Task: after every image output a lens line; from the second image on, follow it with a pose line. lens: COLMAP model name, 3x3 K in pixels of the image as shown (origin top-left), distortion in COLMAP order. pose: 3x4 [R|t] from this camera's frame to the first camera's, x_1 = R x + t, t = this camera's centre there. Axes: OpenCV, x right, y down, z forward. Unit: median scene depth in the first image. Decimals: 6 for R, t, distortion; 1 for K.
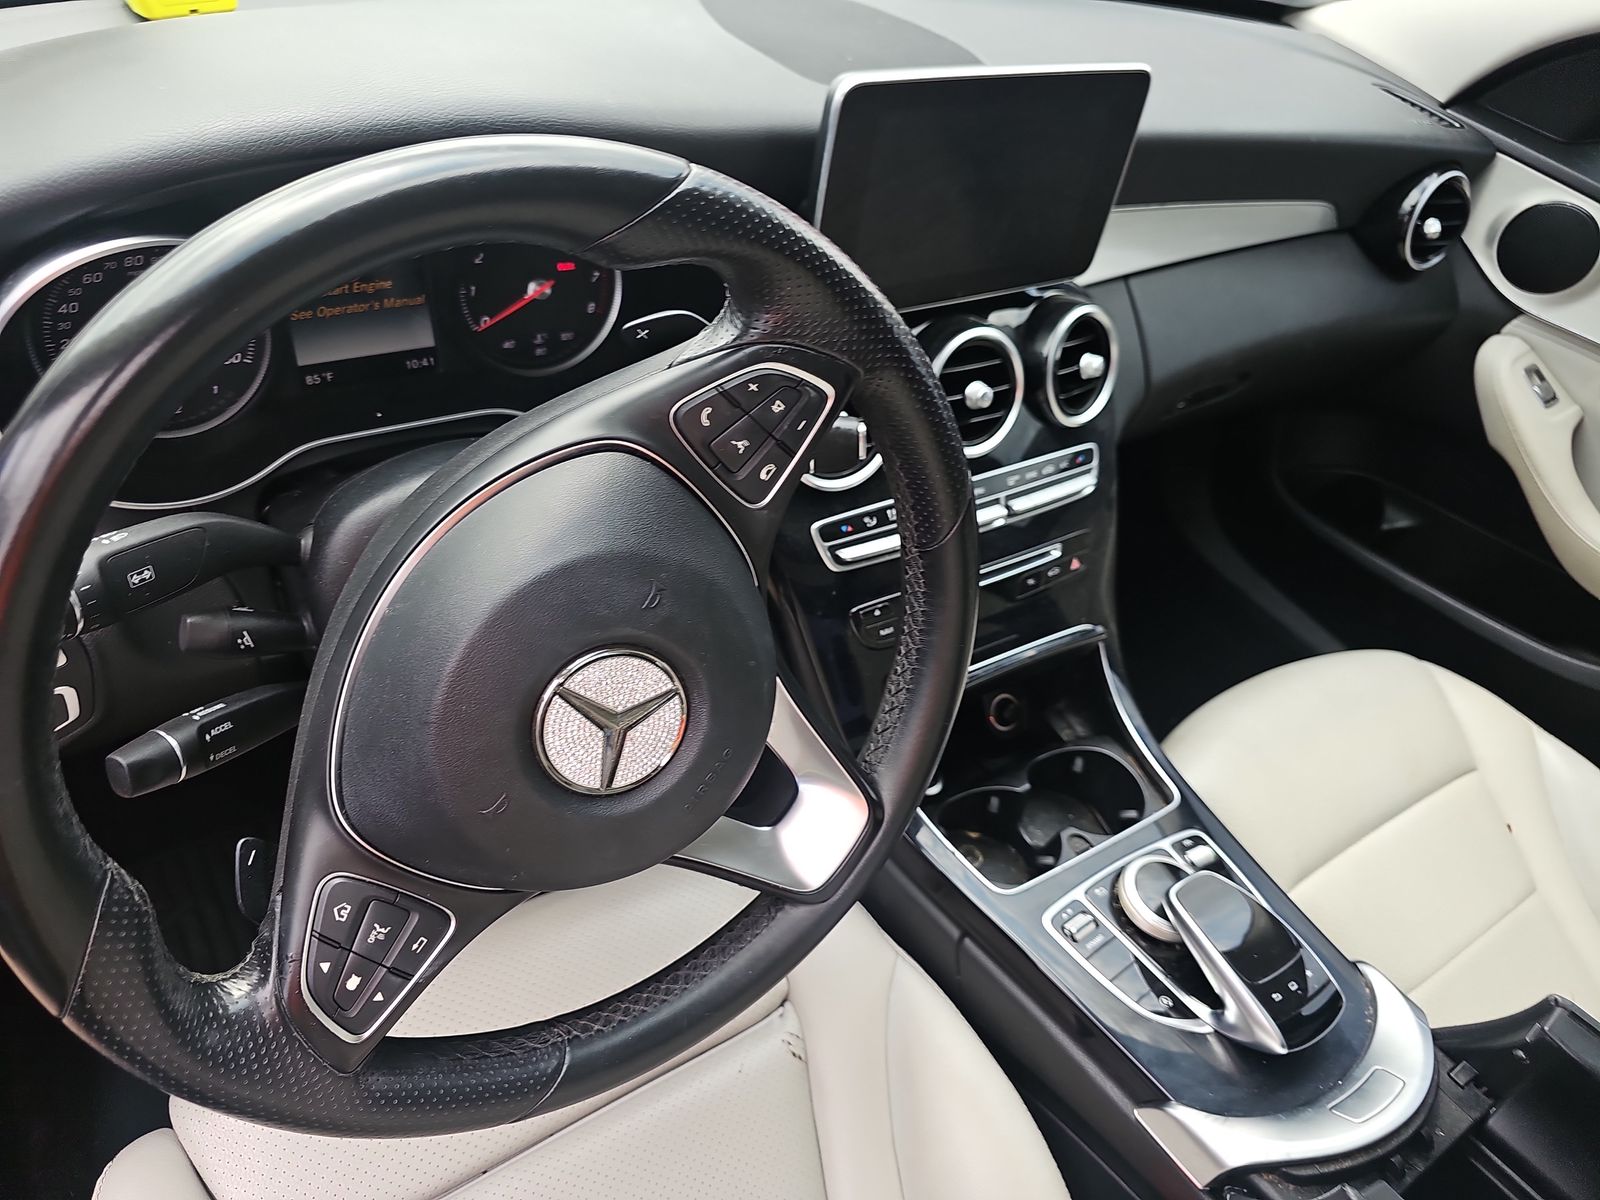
lens RADIAL K [[1073.9, 0, 802.1], [0, 1073.9, 564.1], [0, 0, 1]] dist [-0.002665, -0.001192]
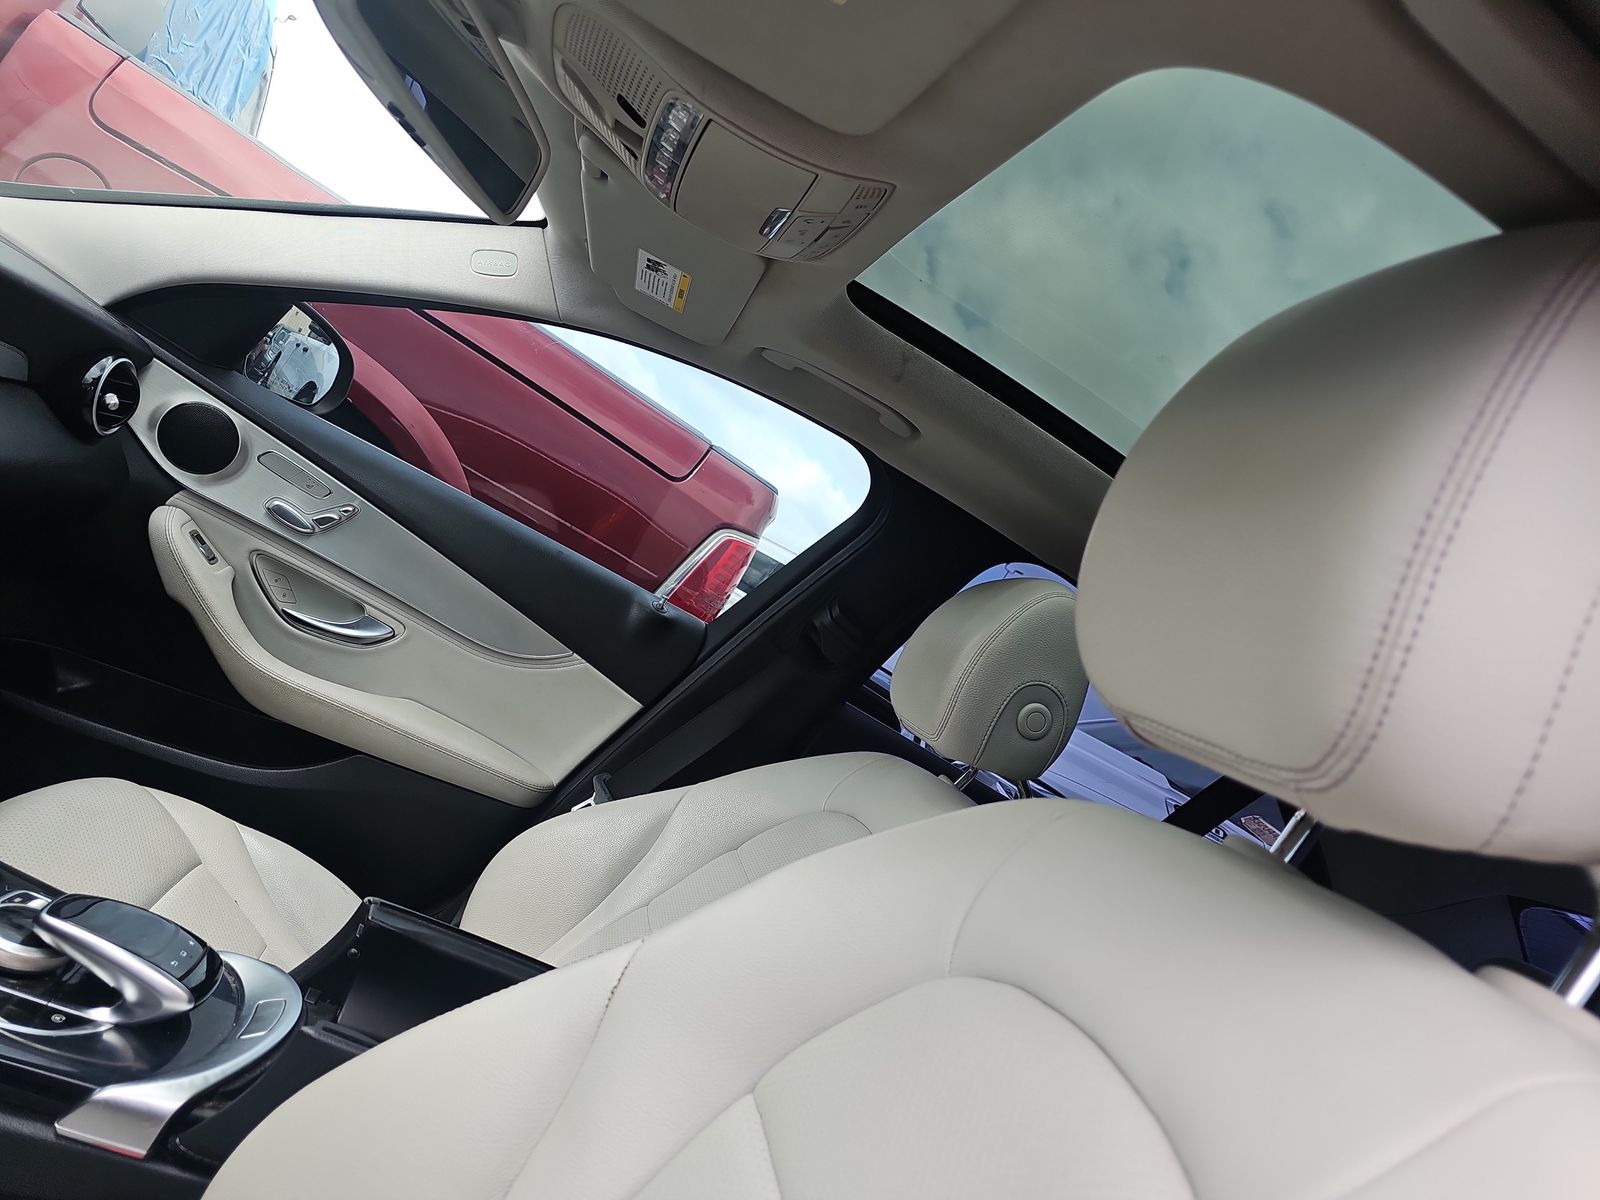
lens RADIAL K [[1078.2, 0, 800.0], [0, 1078.2, 600.0], [0, 0, 1]] dist [0.067140, -0.050623]
pose [[0.340961, 0.061044, 0.938093, -0.263505], [0.195562, 0.971453, -0.134295, 0.202721], [-0.919511, 0.229245, 0.319290, -0.018891]]
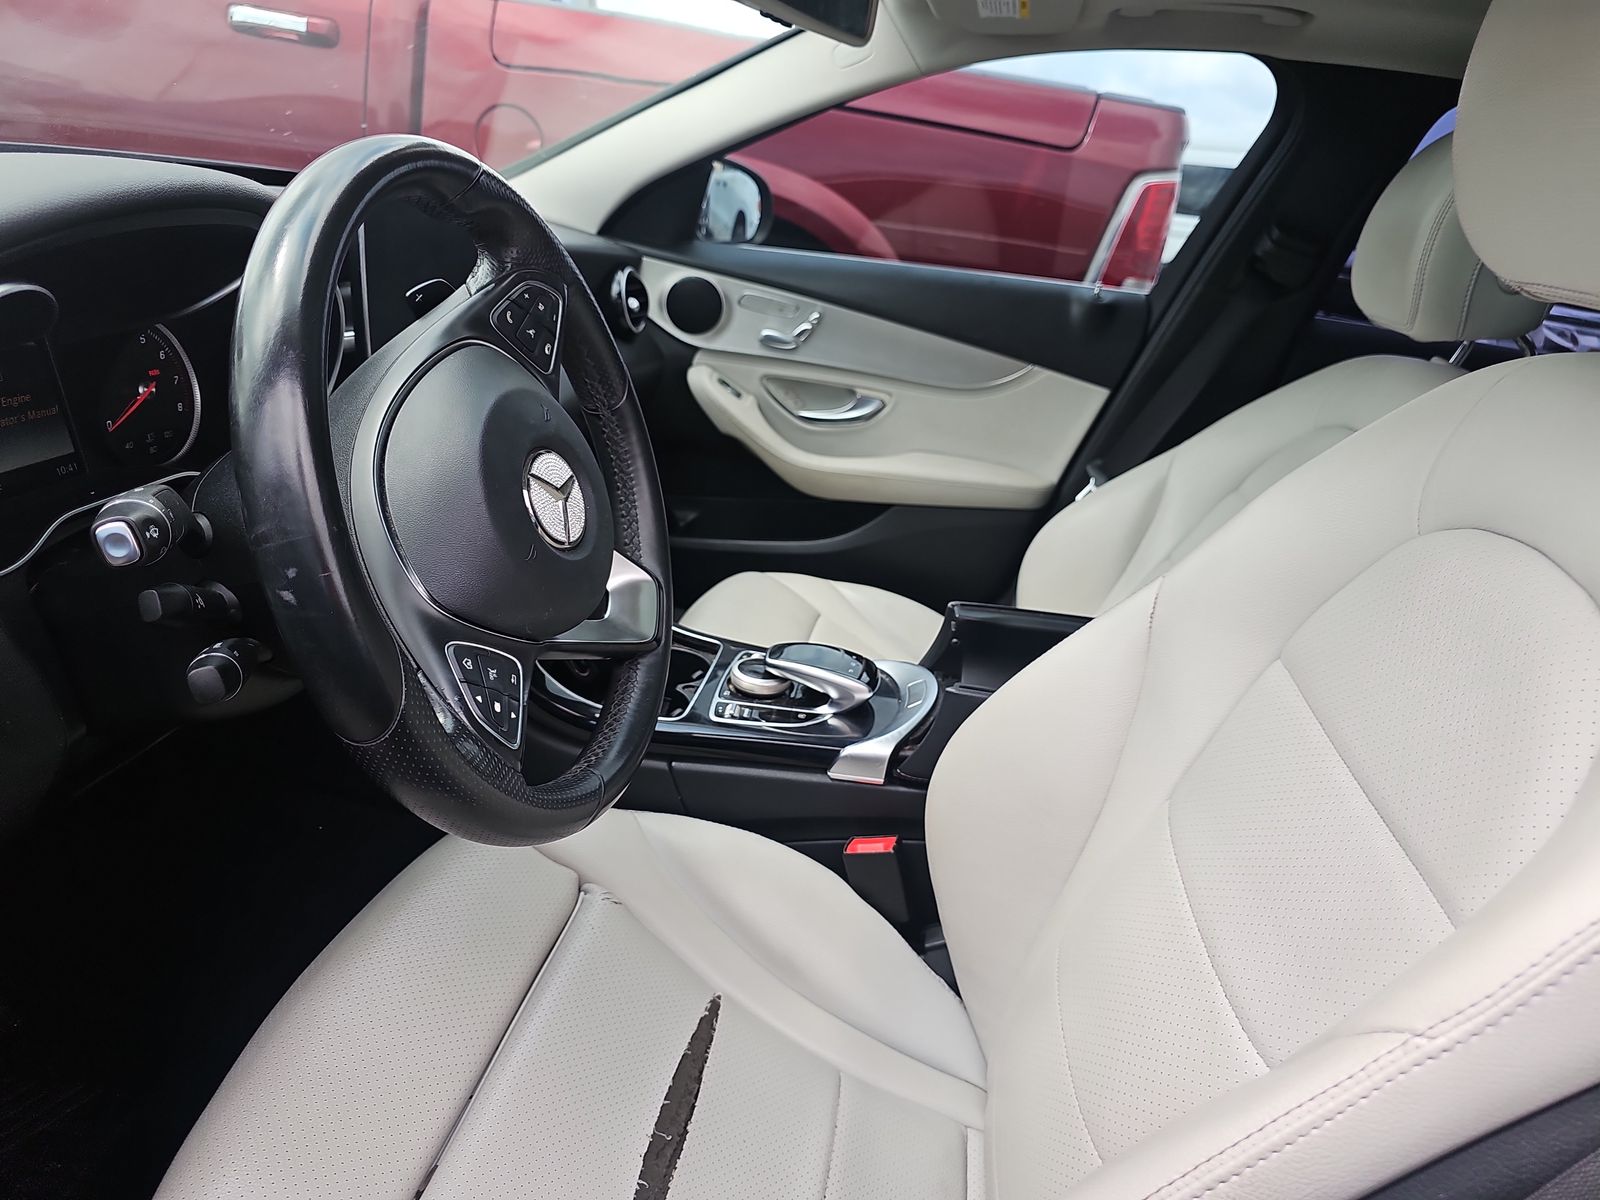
lens RADIAL K [[1089.3, 0, 800.0], [0, 1089.3, 600.0], [0, 0, 1]] dist [0.022700, -0.048339]
pose [[0.656072, -0.330791, 0.678341, -0.436877], [0.469325, 0.882714, -0.023465, 0.197889], [-0.591019, 0.333757, 0.734372, -0.126020]]
